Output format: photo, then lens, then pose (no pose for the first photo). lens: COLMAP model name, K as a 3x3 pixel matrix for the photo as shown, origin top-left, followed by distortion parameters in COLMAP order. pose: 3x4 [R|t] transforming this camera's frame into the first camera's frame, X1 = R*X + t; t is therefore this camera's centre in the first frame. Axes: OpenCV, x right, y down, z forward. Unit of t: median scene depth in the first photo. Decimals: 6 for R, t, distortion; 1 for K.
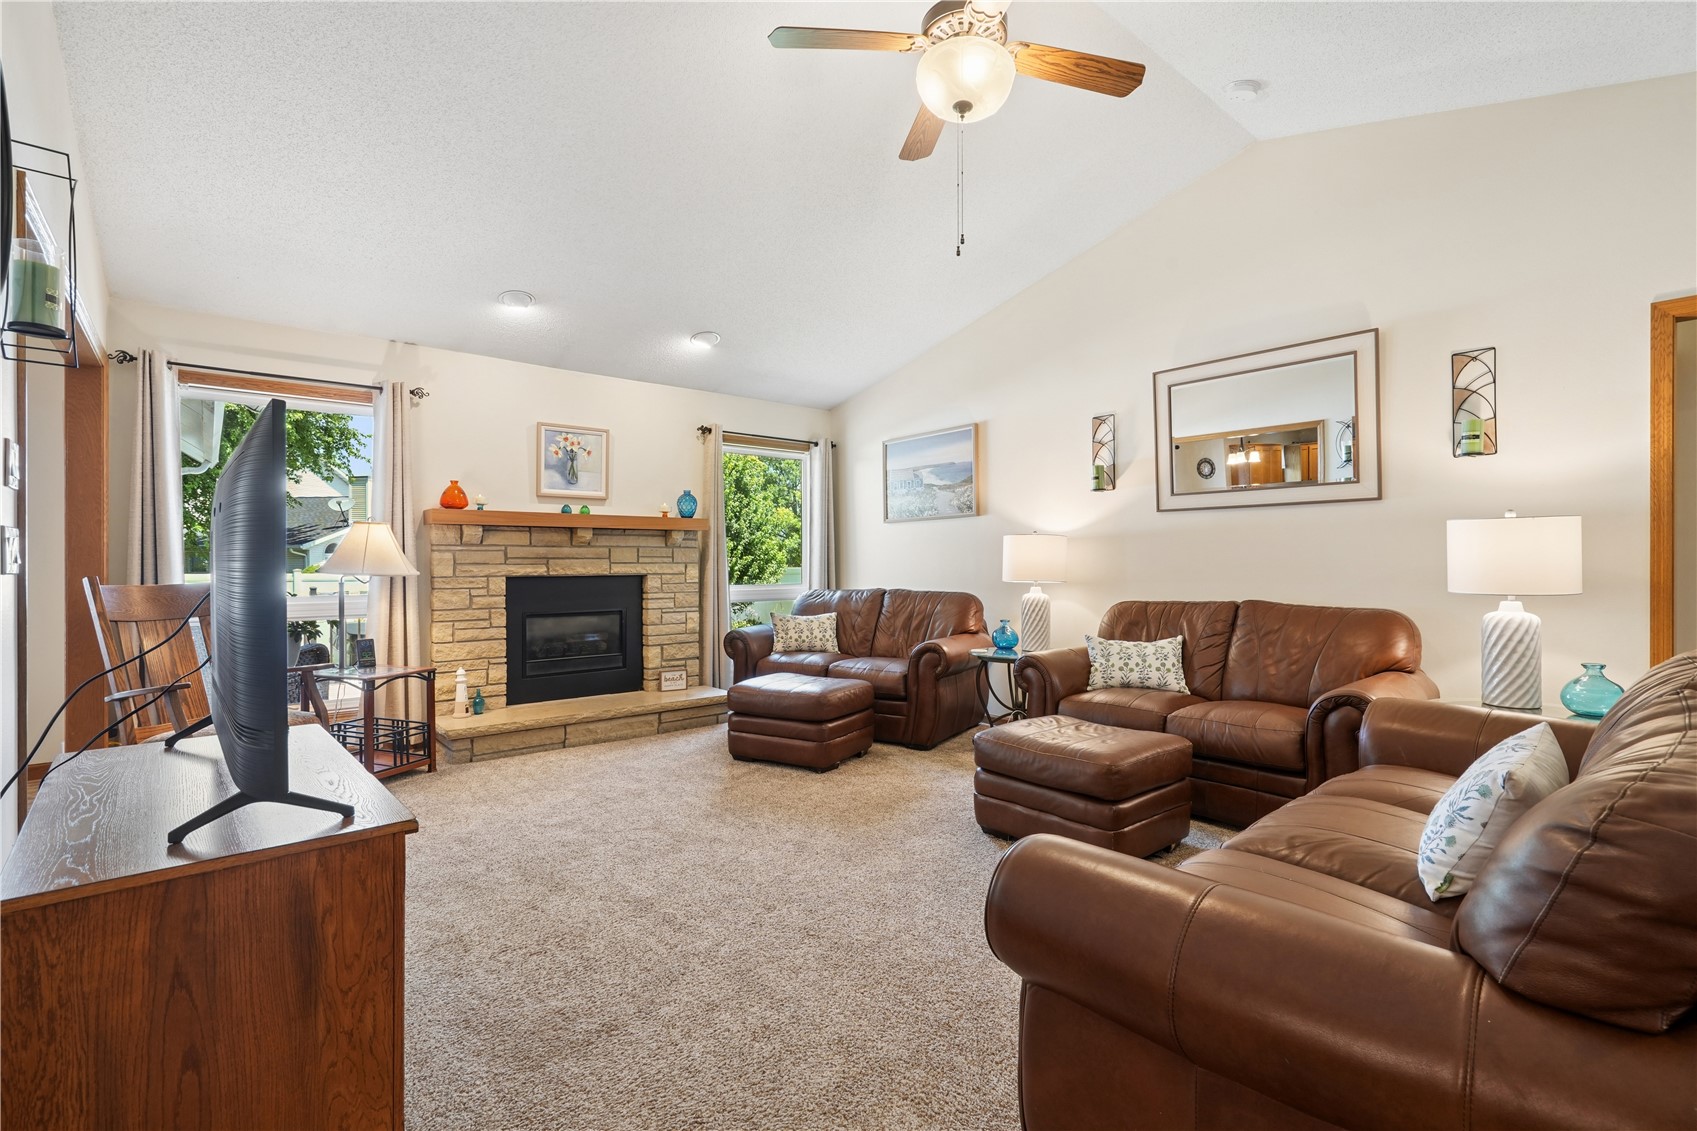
lens RADIAL K [[777.6, 0, 850.3], [0, 777.6, 578.9], [0, 0, 1]] dist [-0.003707, 0.000269]
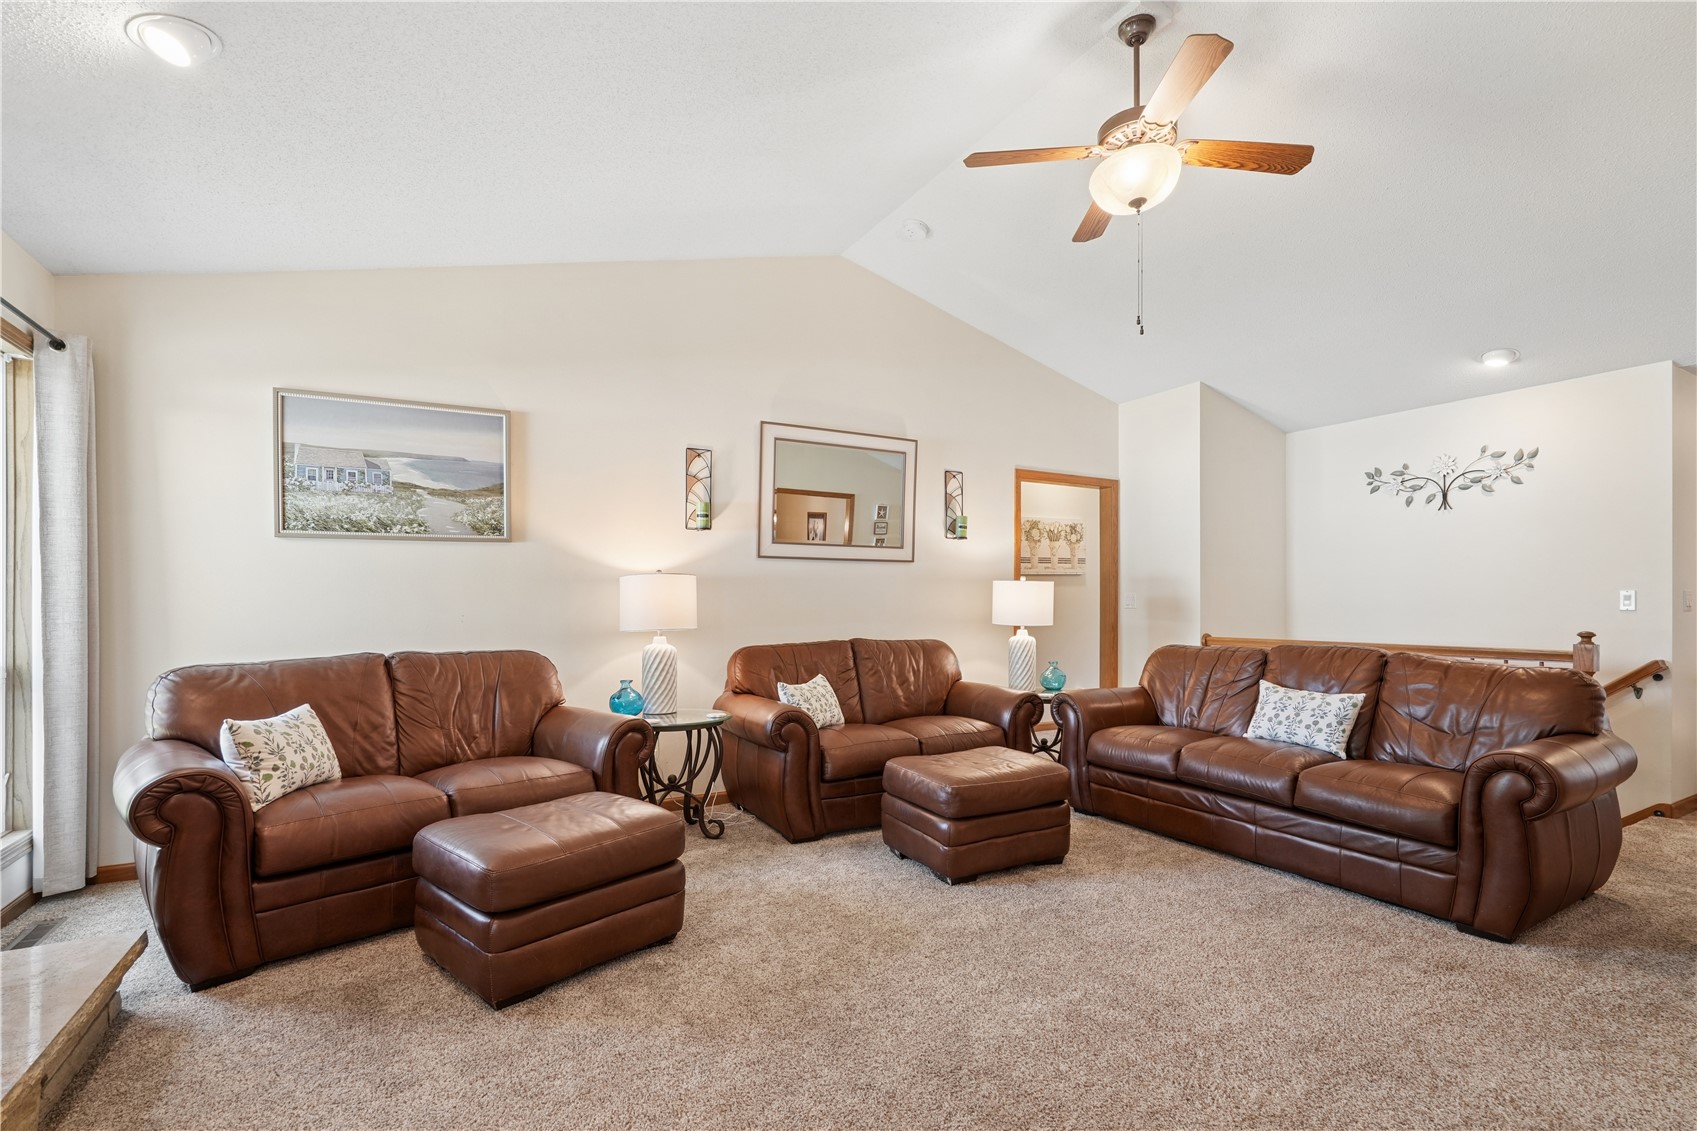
lens RADIAL K [[784.4, 0, 856.9], [0, 784.4, 625.0], [0, 0, 1]] dist [0.000621, 0.000140]
pose [[0.173143, -0.025460, 0.984568, -0.568118], [0.022062, 0.999515, 0.021967, -0.016820], [-0.984650, 0.017918, 0.173621, 0.659666]]
